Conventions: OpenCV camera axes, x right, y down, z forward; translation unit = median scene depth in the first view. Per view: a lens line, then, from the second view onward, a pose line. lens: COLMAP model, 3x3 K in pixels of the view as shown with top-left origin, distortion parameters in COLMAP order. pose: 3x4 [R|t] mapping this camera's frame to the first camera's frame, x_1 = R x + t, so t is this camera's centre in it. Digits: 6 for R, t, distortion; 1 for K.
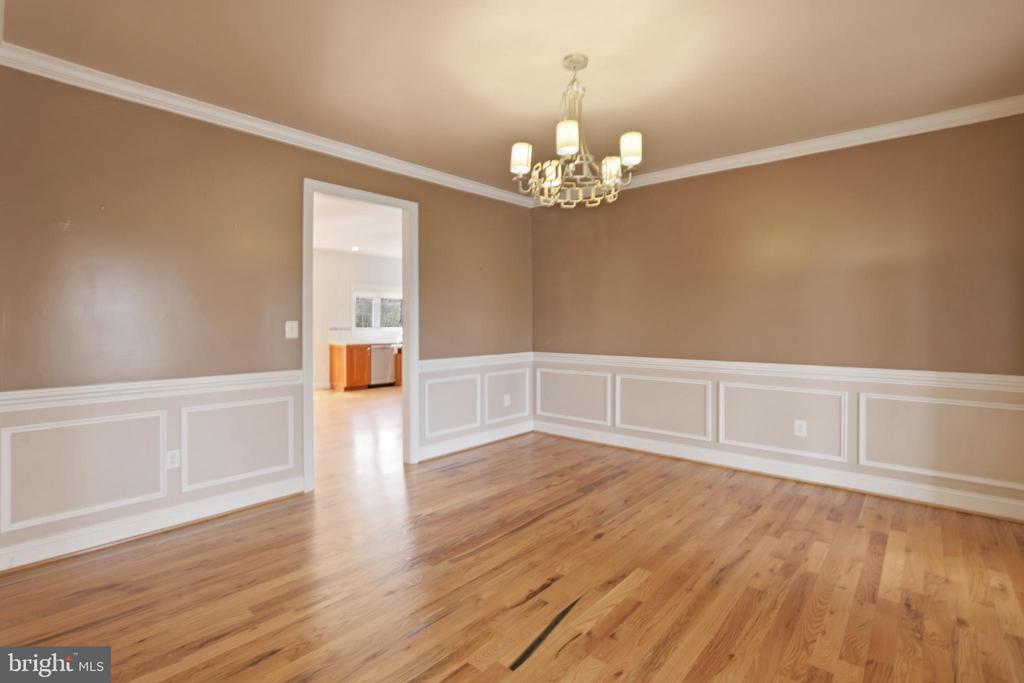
lens RADIAL K [[484.2, 0, 515.4], [0, 484.2, 330.9], [0, 0, 1]] dist [-0.075114, 0.026278]
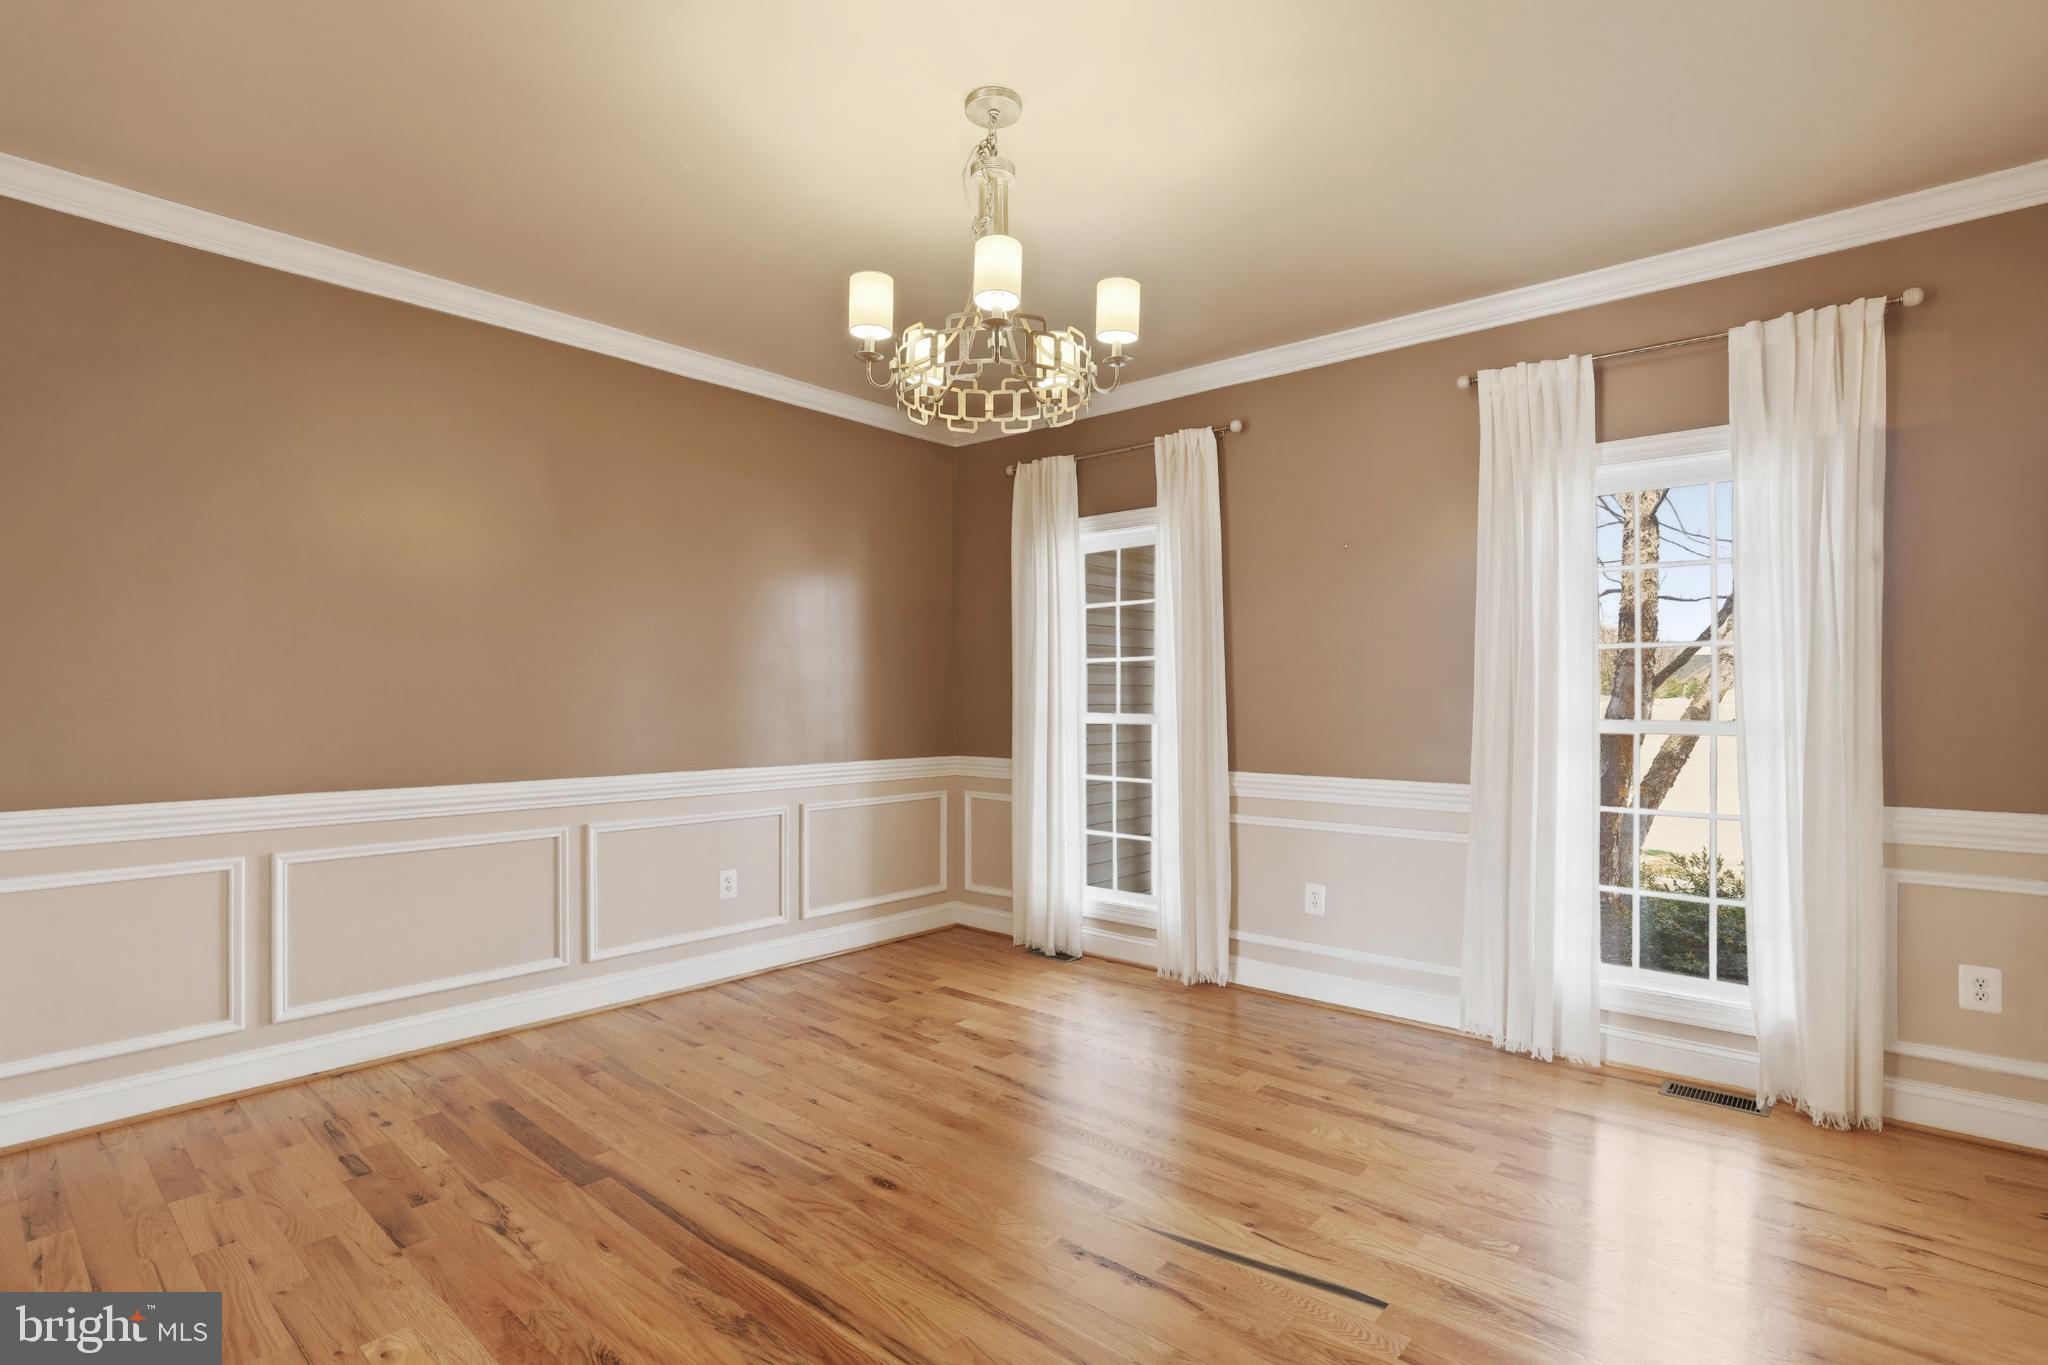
lens RADIAL K [[981.9, 0, 1016.7], [0, 981.9, 691.5], [0, 0, 1]] dist [-0.023793, -0.000175]
pose [[-0.001164, 0.001669, 0.999998, -0.682550], [0.009891, 0.999950, -0.001658, -0.016882], [-0.999950, 0.009890, -0.001181, 0.830974]]
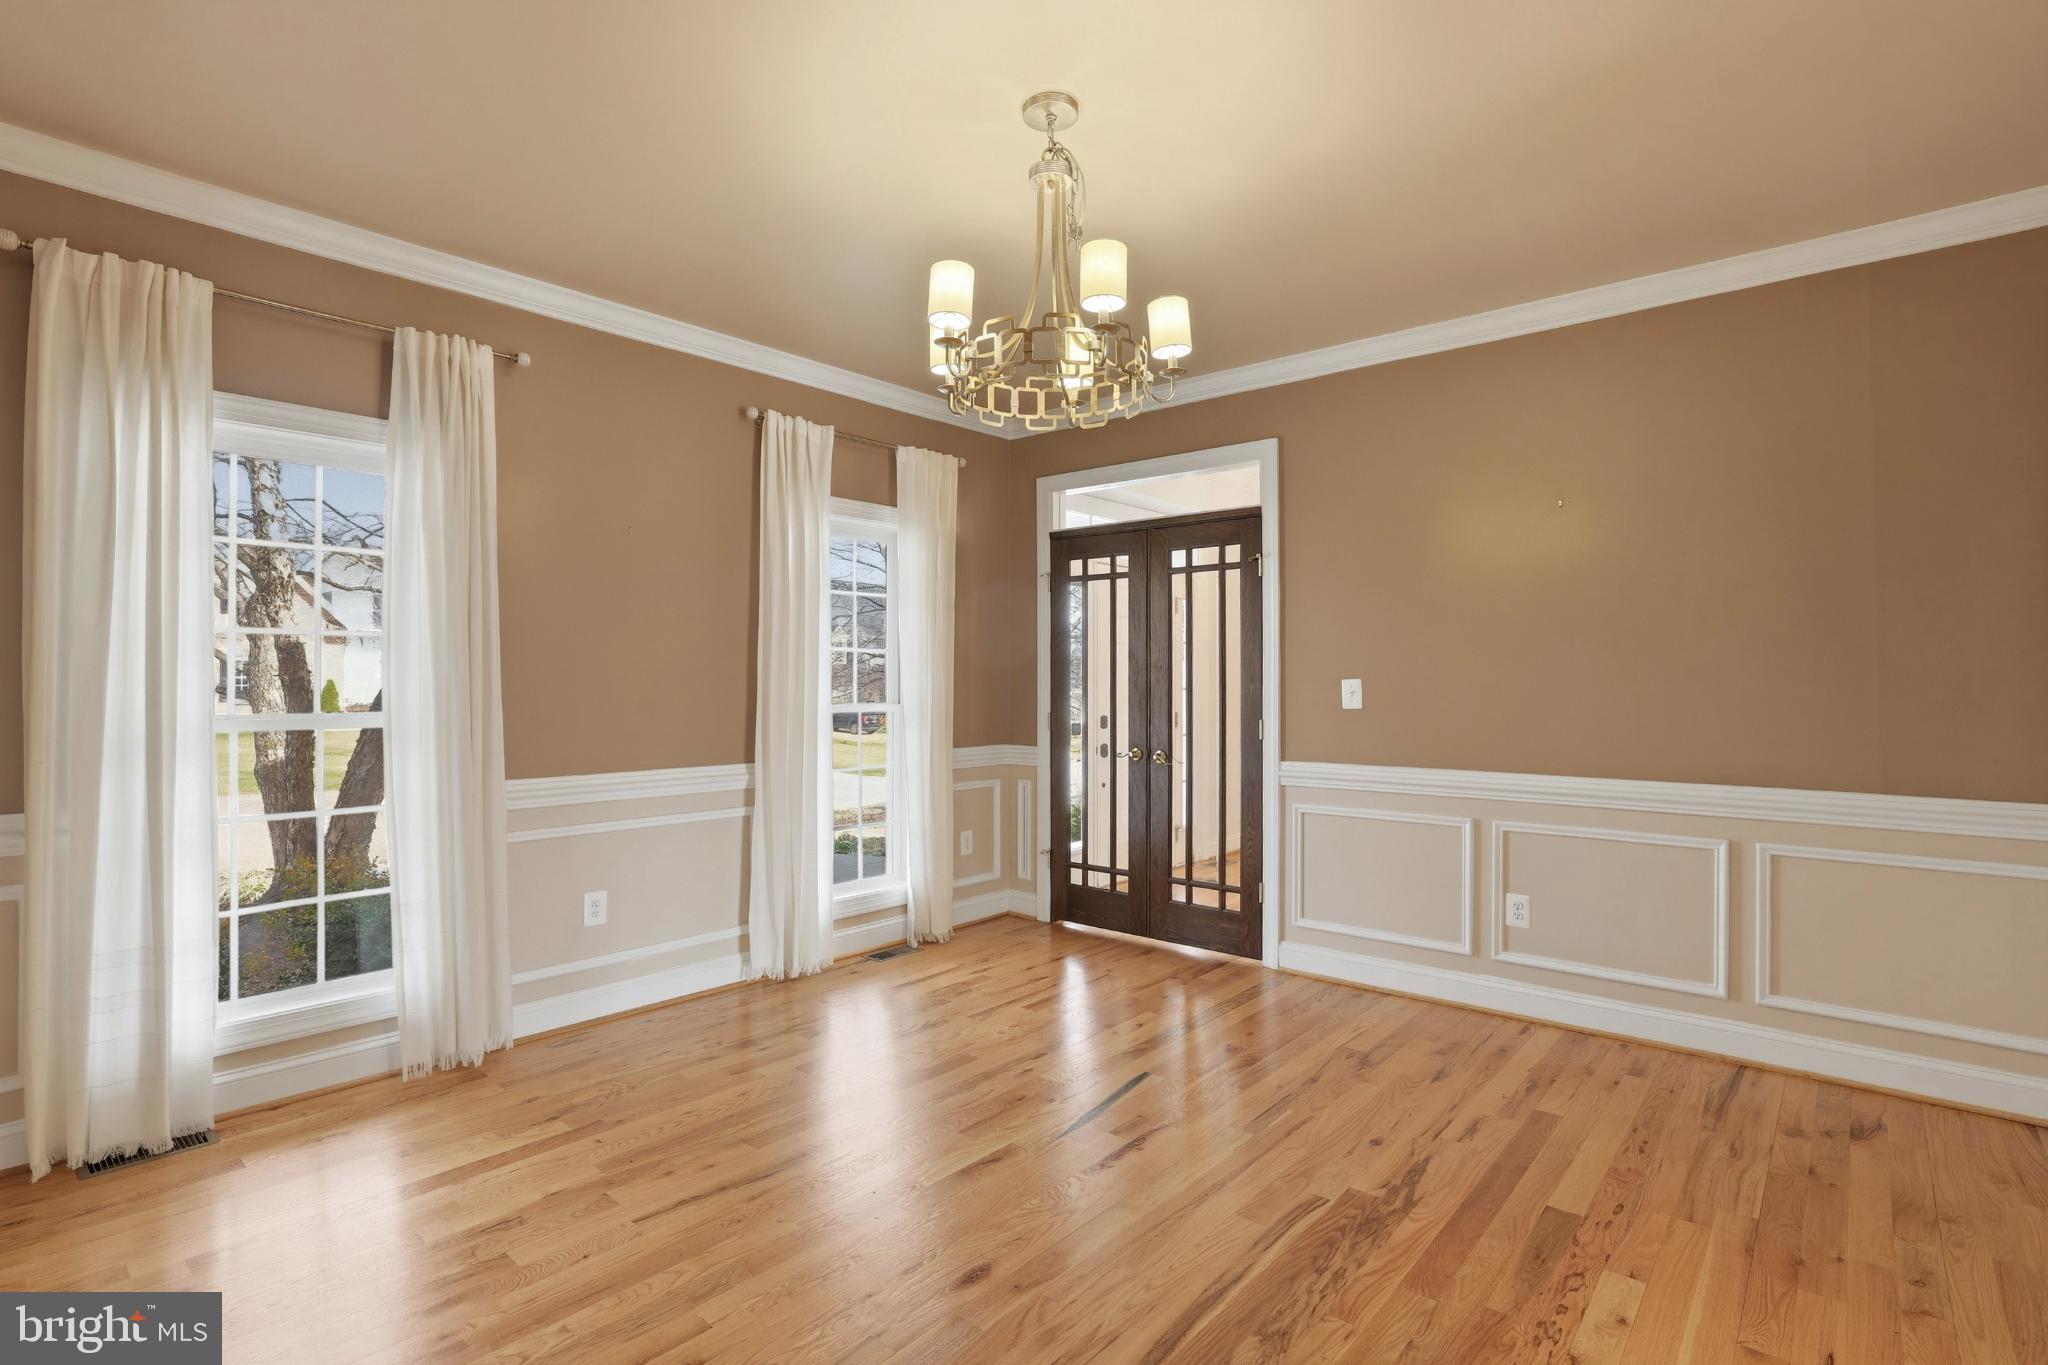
lens RADIAL K [[968.3, 0, 1030.7], [0, 968.3, 661.4], [0, 0, 1]] dist [-0.075114, 0.026278]
pose [[-0.999991, 0.001658, -0.004014, 0.128253], [0.001718, 0.999885, -0.015061, -0.021107], [0.003988, -0.015067, -0.999879, 1.630057]]
